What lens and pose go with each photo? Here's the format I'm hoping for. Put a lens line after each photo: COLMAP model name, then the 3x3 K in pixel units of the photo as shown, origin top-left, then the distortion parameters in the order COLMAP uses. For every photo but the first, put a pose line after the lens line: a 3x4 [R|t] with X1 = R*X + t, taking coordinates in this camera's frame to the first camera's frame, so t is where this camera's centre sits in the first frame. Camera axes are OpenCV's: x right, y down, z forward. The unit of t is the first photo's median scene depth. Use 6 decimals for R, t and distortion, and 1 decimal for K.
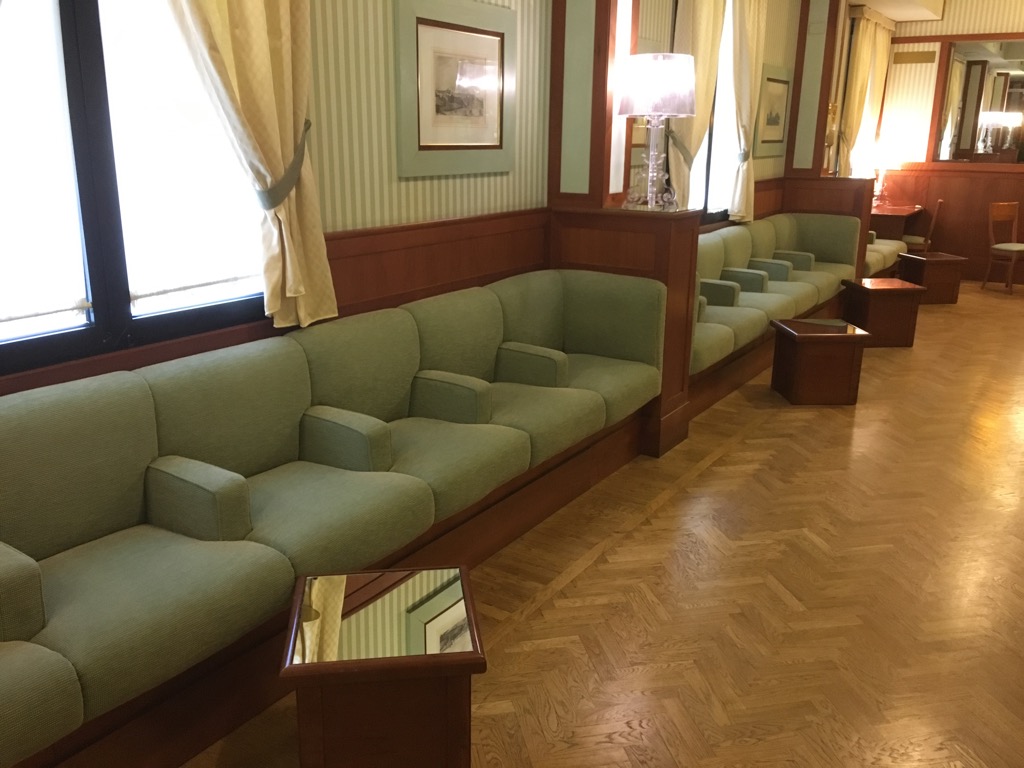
lens RADIAL K [[876.5, 0, 512.0], [0, 876.5, 384.0], [0, 0, 1]] dist [0.002811, -0.000854]
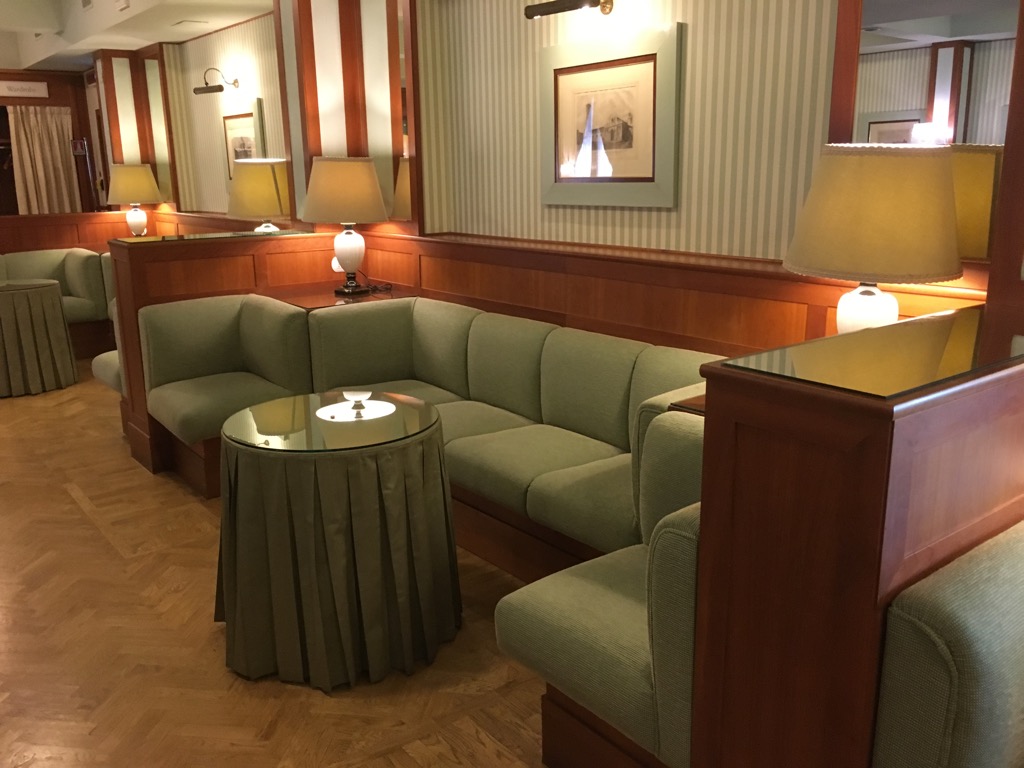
lens RADIAL K [[876.5, 0, 512.0], [0, 876.5, 384.0], [0, 0, 1]] dist [0.002811, -0.000854]
pose [[-0.320829, 0.212791, -0.922924, 0.979084], [-0.250580, 0.920644, 0.299372, -0.332183], [0.913389, 0.327314, -0.242048, 1.233199]]
